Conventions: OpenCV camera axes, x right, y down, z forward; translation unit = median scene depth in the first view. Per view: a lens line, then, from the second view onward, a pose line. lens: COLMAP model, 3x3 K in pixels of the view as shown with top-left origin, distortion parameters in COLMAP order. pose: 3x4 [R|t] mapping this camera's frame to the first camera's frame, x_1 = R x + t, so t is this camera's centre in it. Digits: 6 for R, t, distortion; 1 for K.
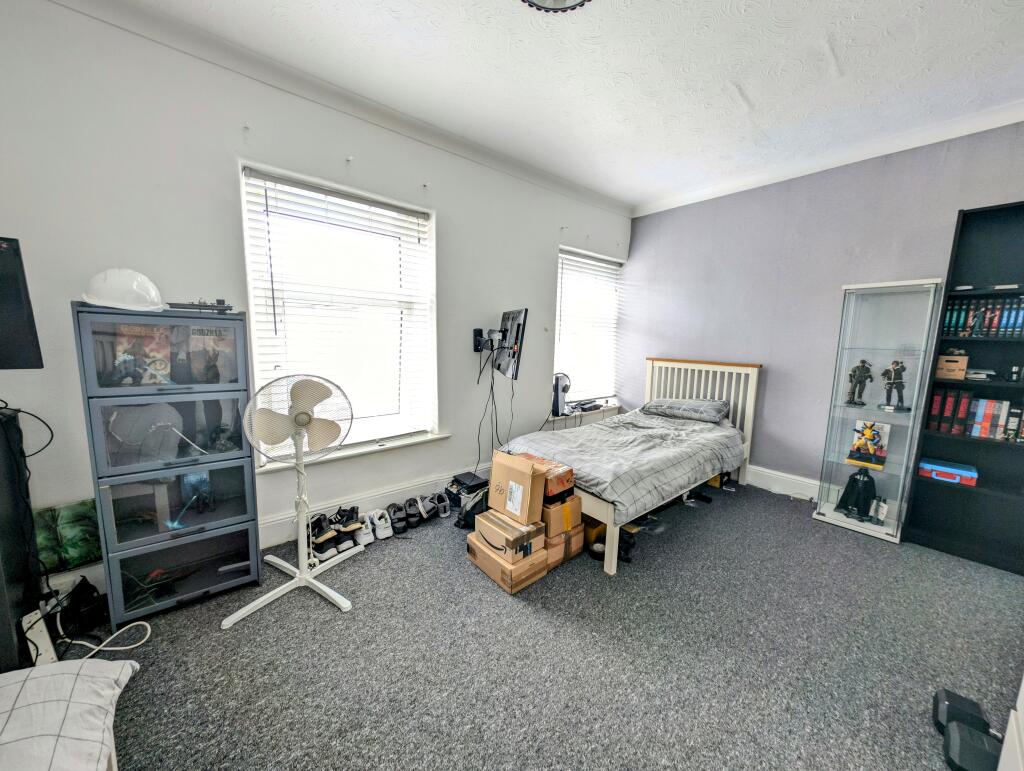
lens RADIAL K [[362.2, 0, 510.9], [0, 362.2, 381.5], [0, 0, 1]] dist [0.000995, -0.000815]
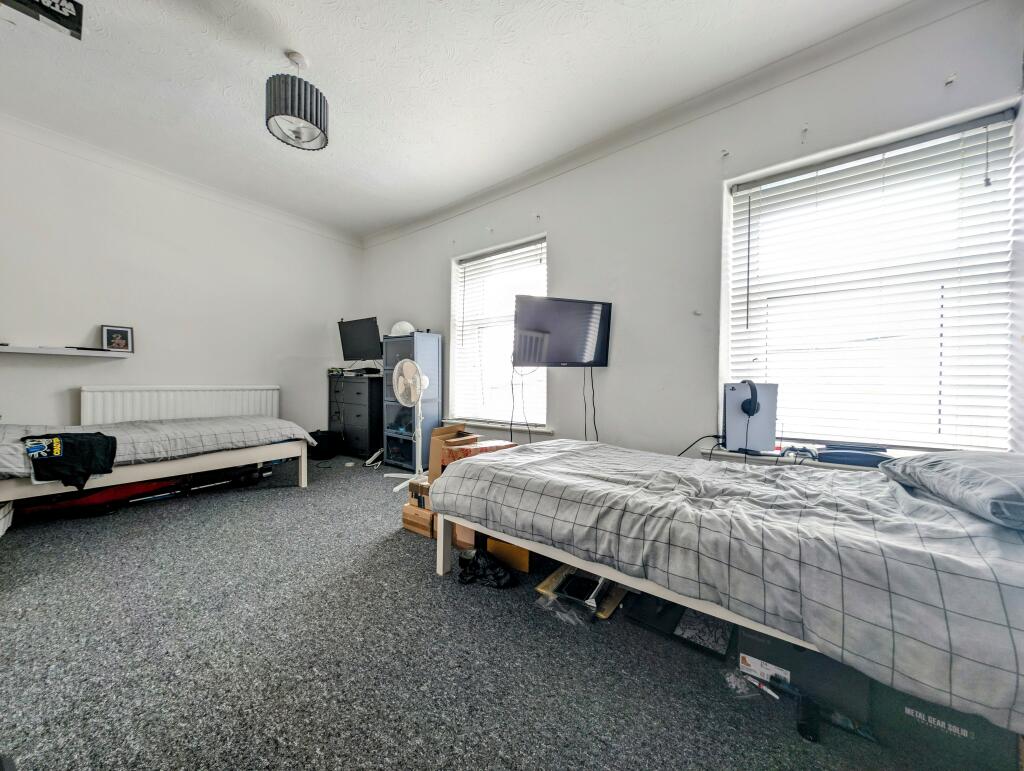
lens RADIAL K [[362.2, 0, 515.5], [0, 362.2, 381.9], [0, 0, 1]] dist [0.000995, -0.000815]
pose [[0.233776, -0.020137, -0.972082, 0.925357], [-0.122332, 0.991231, -0.049953, 0.080679], [0.964564, 0.130594, 0.229263, 0.727823]]
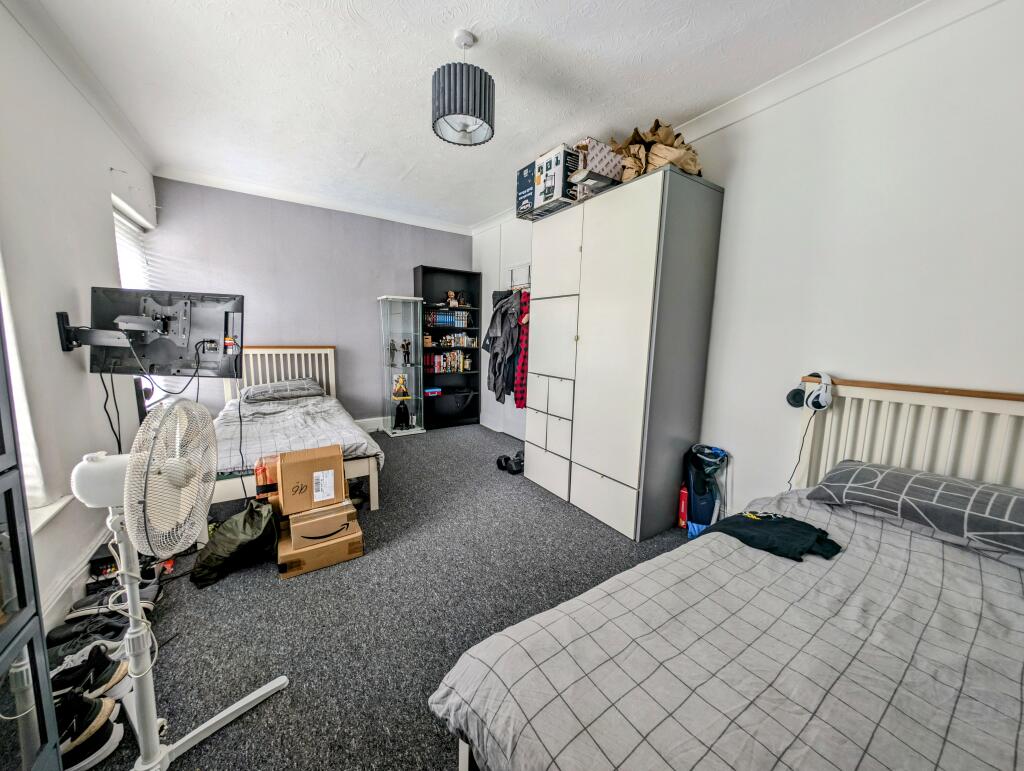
lens RADIAL K [[362.2, 0, 507.5], [0, 362.2, 380.4], [0, 0, 1]] dist [0.000995, -0.000815]
pose [[0.129098, -0.148854, 0.980396, -0.702979], [0.102204, 0.985401, 0.136156, -0.048065], [-0.986351, 0.082623, 0.142427, 0.240592]]
